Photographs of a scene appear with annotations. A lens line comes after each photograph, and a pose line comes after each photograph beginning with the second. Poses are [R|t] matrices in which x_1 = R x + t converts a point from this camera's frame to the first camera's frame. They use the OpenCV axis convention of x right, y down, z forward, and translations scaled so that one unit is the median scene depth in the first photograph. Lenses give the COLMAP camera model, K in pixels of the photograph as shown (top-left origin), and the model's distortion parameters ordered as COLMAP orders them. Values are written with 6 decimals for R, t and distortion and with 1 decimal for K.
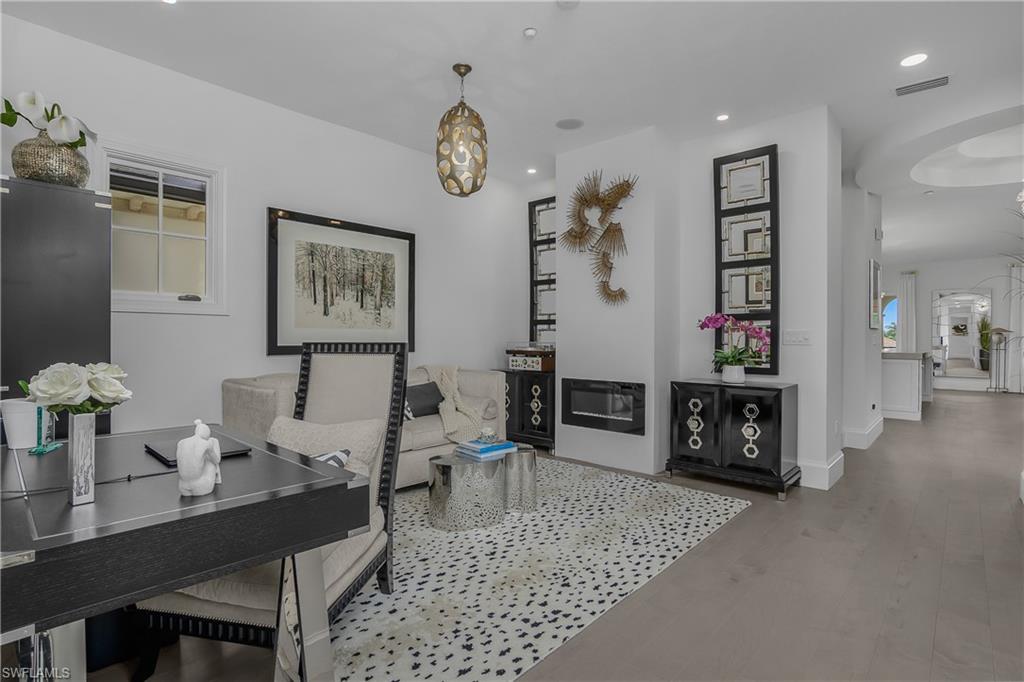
lens RADIAL K [[512.1, 0, 505.1], [0, 512.1, 338.1], [0, 0, 1]] dist [-0.023821, -0.000121]
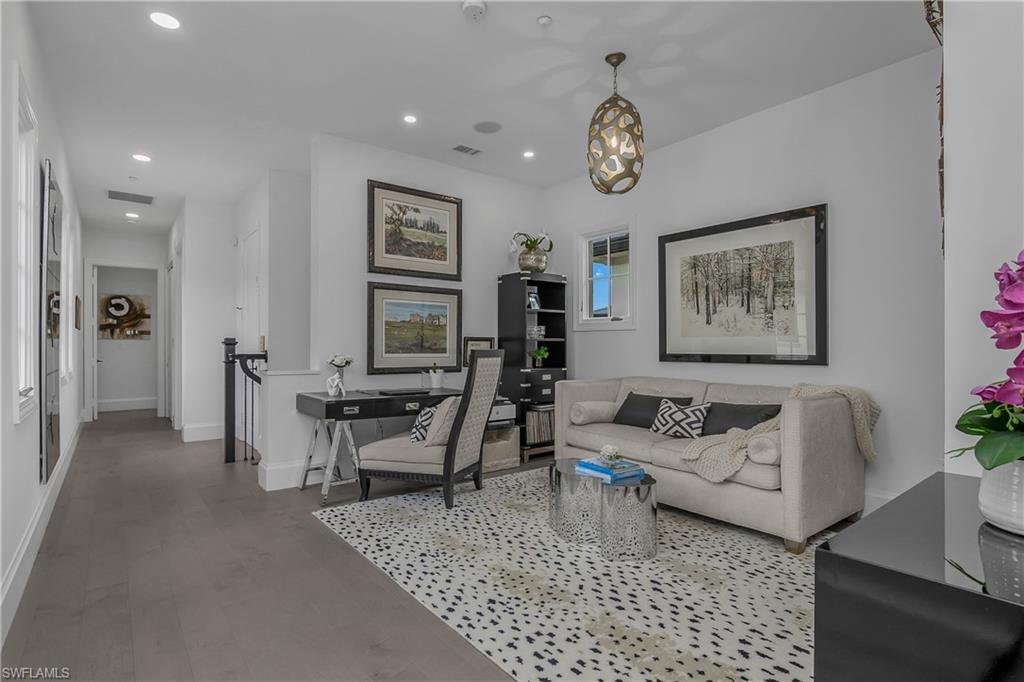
lens RADIAL K [[512.1, 0, 505.3], [0, 512.1, 344.4], [0, 0, 1]] dist [-0.023821, -0.000121]
pose [[-0.168312, -0.006929, -0.985709, 0.955555], [-0.001488, 0.999976, -0.006776, 0.003669], [0.985733, 0.000326, -0.168319, 1.054993]]
